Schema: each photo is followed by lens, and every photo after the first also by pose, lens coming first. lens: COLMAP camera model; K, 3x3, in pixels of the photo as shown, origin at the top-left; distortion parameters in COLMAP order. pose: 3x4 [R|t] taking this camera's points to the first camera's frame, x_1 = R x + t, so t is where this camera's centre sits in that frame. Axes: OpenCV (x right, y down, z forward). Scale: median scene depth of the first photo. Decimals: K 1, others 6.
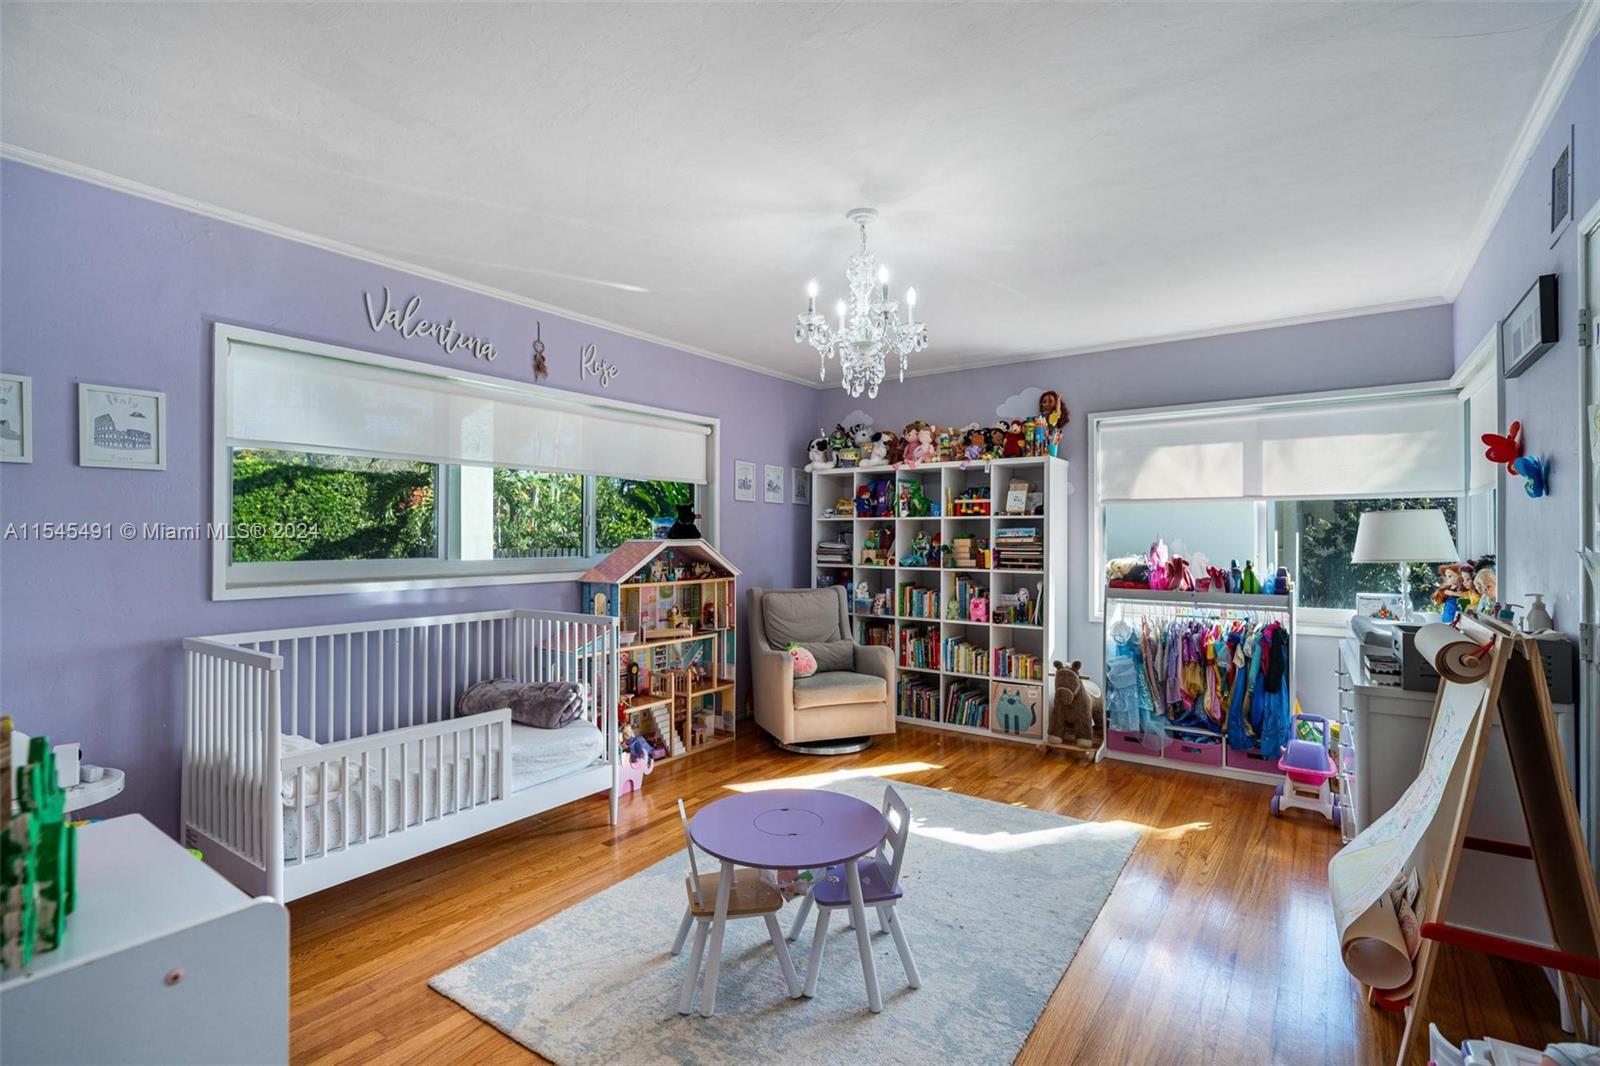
lens RADIAL K [[744.3, 0, 800.4], [0, 744.3, 534.8], [0, 0, 1]] dist [0.000122, -0.000177]
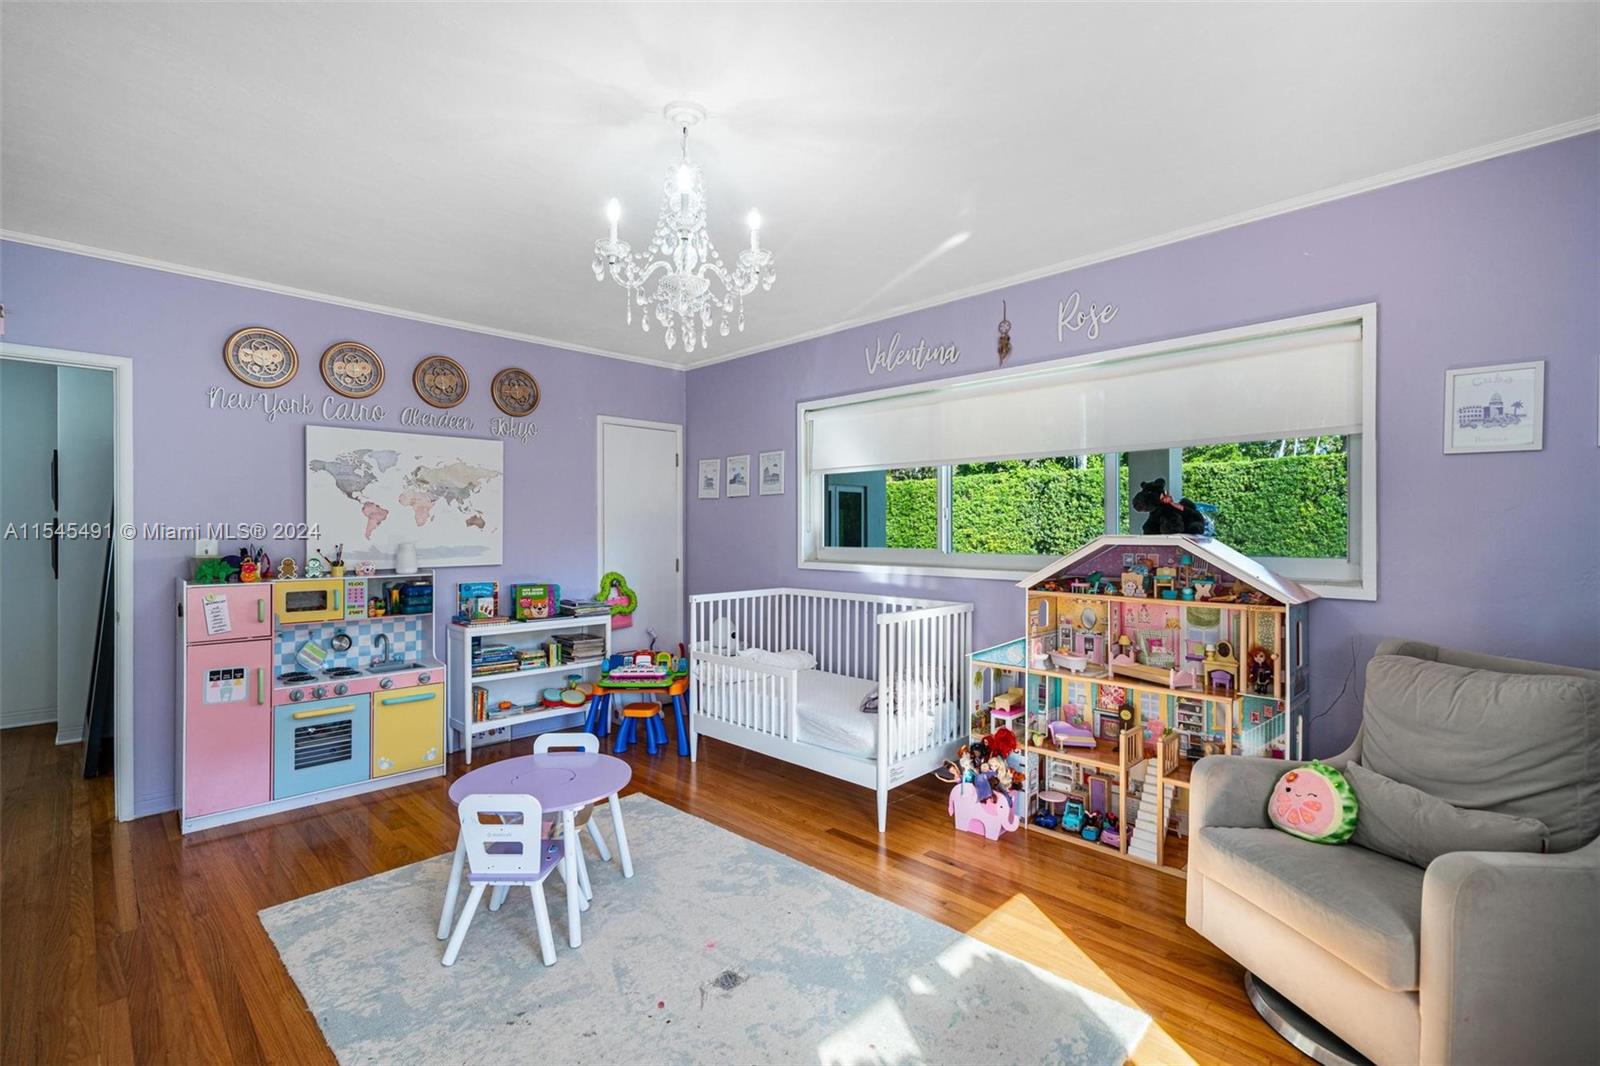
lens RADIAL K [[707.0, 0, 793.1], [0, 707.0, 529.1], [0, 0, 1]] dist [0.002081, 0.000060]
pose [[-0.164279, -0.001119, -0.986413, 0.579305], [0.003206, 0.999993, -0.001669, 0.001514], [0.986409, -0.003436, -0.164274, 0.904858]]
